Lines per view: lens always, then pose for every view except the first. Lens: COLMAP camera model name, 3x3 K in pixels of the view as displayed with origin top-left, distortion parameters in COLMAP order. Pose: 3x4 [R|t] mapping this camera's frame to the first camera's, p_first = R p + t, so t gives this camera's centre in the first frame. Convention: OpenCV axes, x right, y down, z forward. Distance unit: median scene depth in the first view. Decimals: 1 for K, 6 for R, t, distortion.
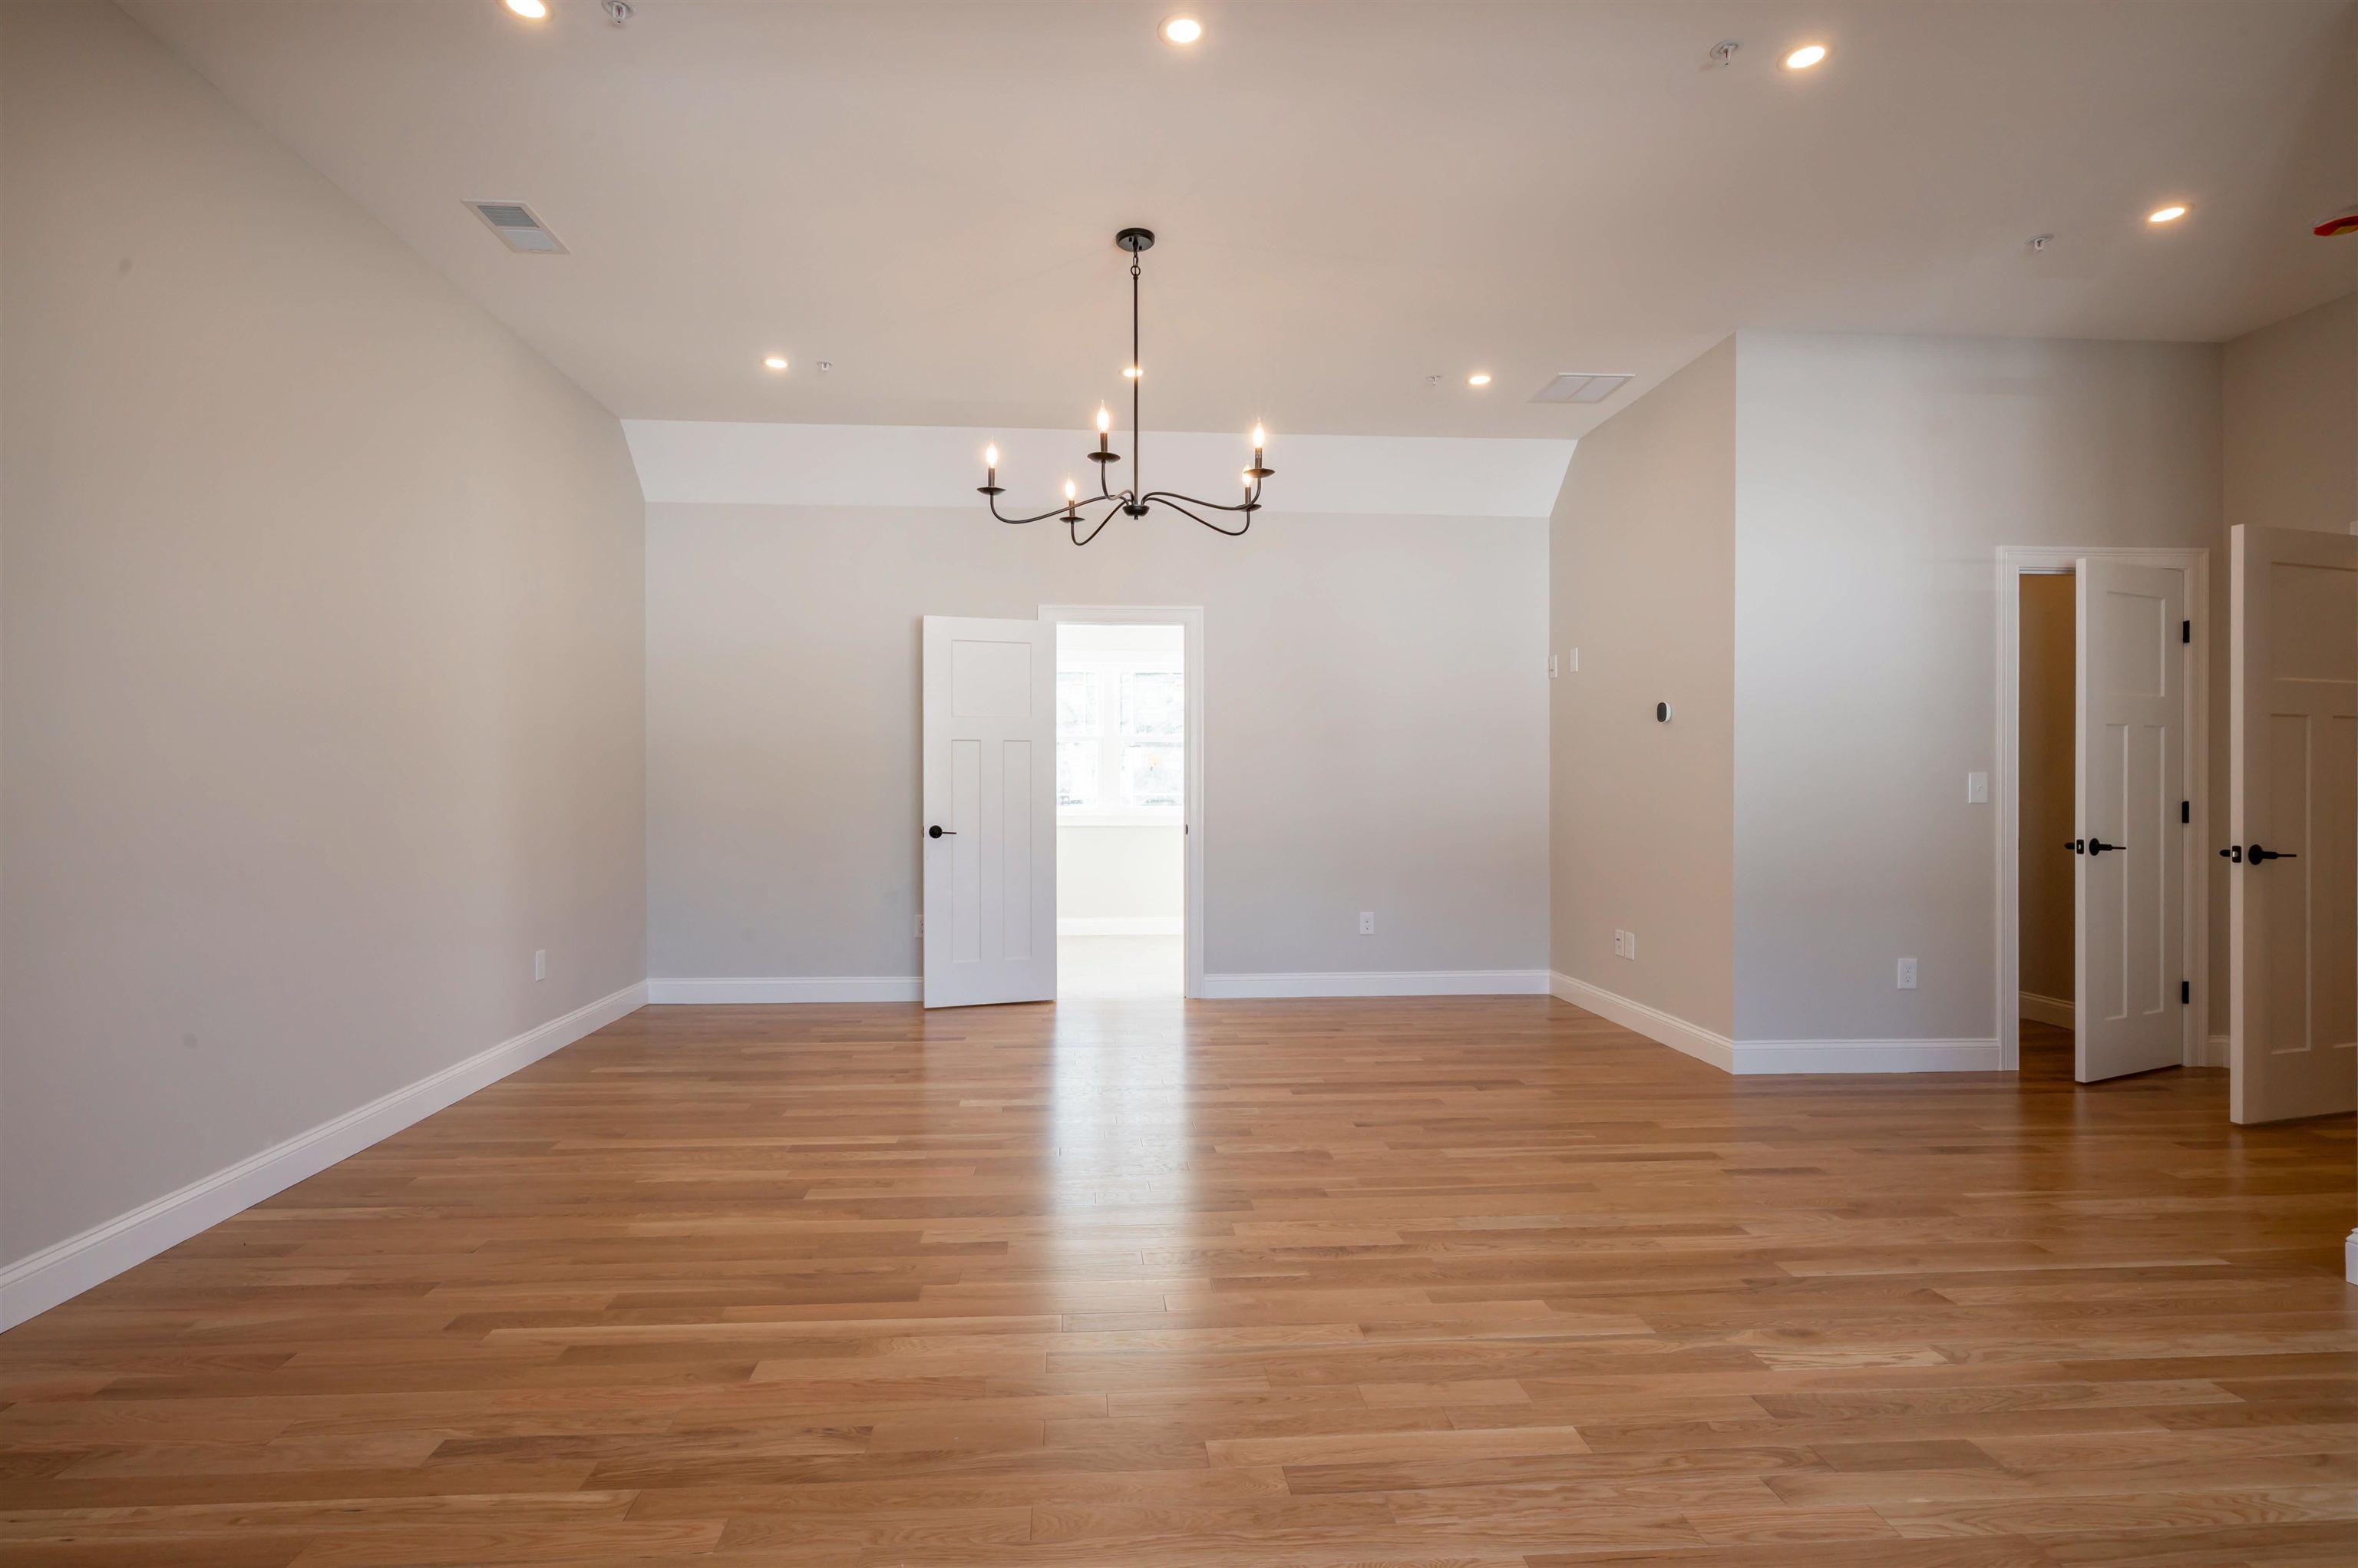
lens RADIAL K [[1202.2, 0, 1190.8], [0, 1202.2, 784.7], [0, 0, 1]] dist [0.001763, 0.000745]
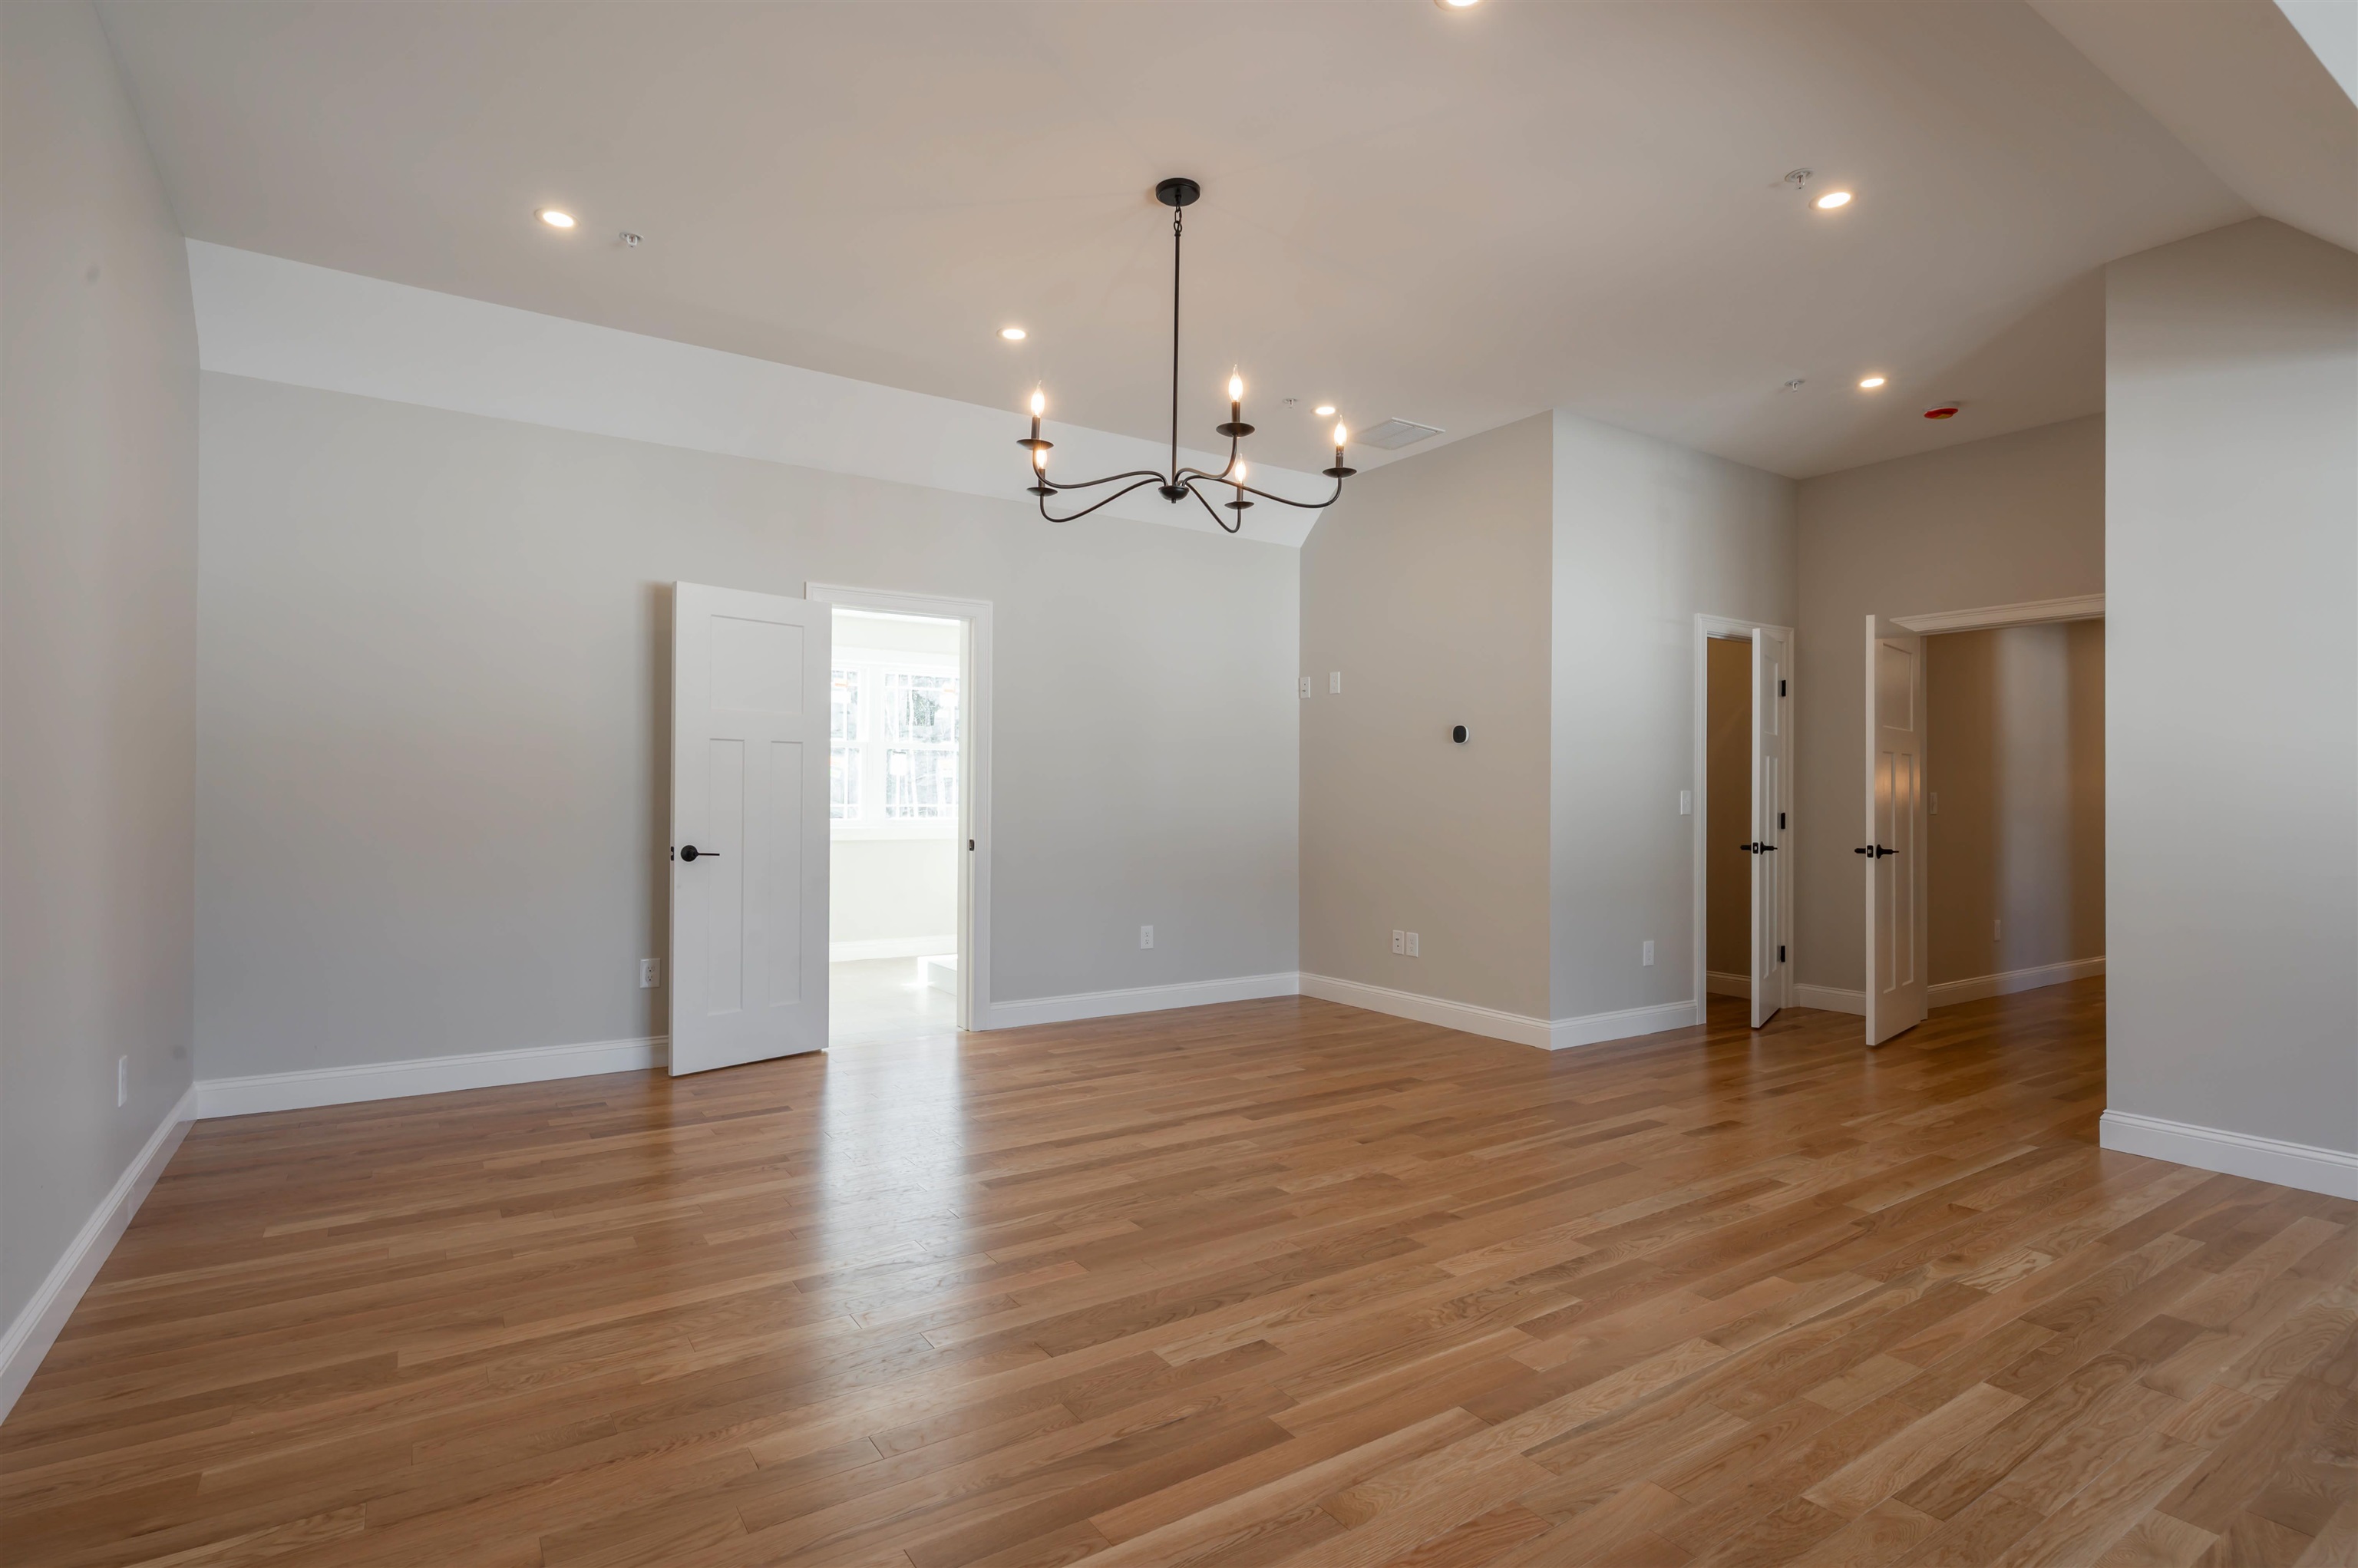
lens RADIAL K [[1157.1, 0, 1227.7], [0, 1157.1, 784.7], [0, 0, 1]] dist [0.000360, 0.000419]
pose [[0.858253, 0.010858, 0.513112, -0.402178], [-0.006250, 0.999923, -0.010705, -0.000489], [-0.513189, 0.005980, 0.858255, 0.211796]]
